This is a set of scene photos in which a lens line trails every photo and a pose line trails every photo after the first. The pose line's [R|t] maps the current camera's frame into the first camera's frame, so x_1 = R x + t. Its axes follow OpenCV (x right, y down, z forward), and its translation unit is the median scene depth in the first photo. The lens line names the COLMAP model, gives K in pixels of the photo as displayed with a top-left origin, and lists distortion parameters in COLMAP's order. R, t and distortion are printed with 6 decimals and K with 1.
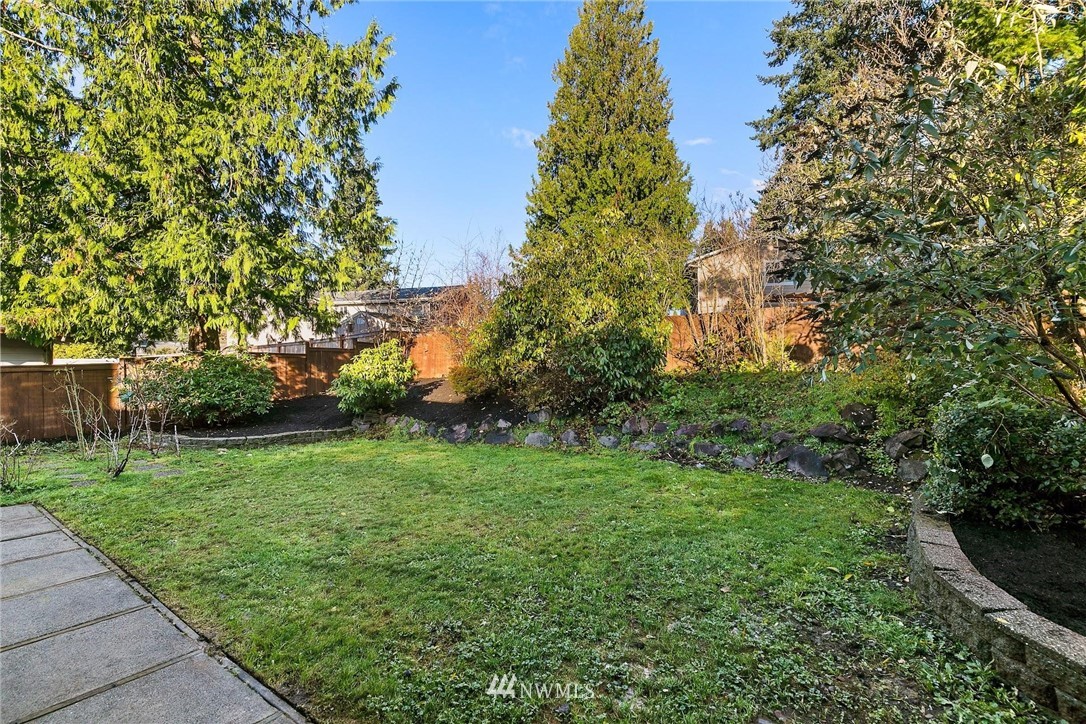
lens RADIAL K [[504.4, 0, 541.1], [0, 504.4, 359.9], [0, 0, 1]] dist [-0.003945, -0.000761]
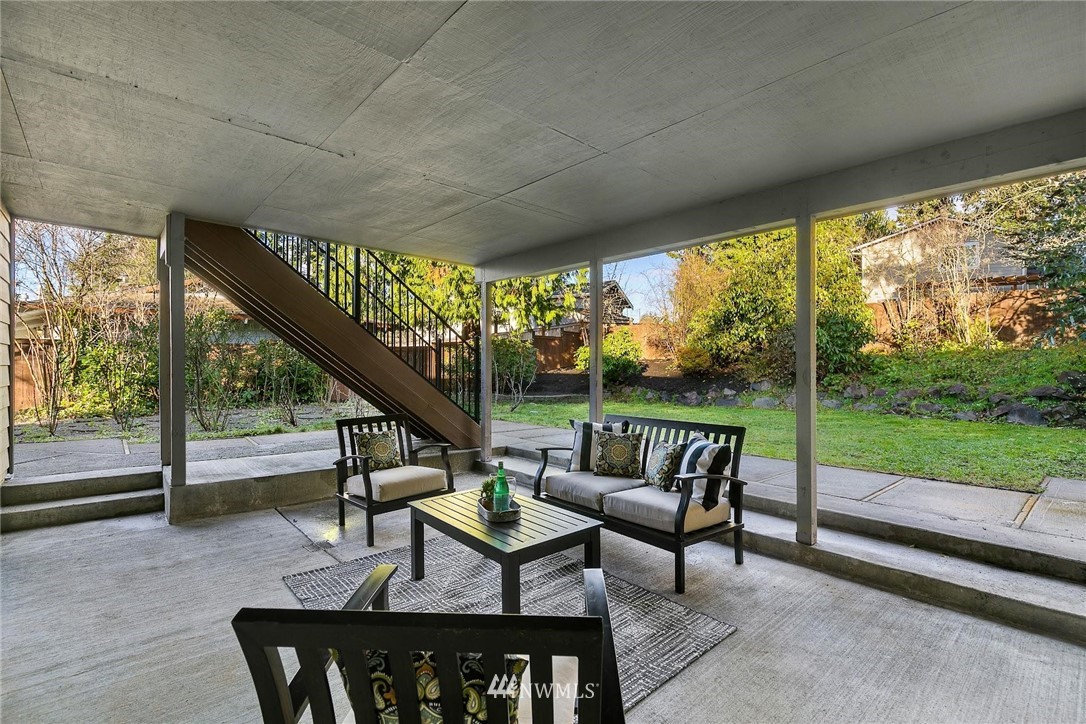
lens RADIAL K [[504.4, 0, 544.2], [0, 504.4, 359.2], [0, 0, 1]] dist [-0.003945, -0.000761]
pose [[0.975276, 0.001997, -0.220982, -0.273294], [0.000499, 0.999937, 0.011238, 0.034540], [0.220991, -0.011071, 0.975213, -0.361986]]
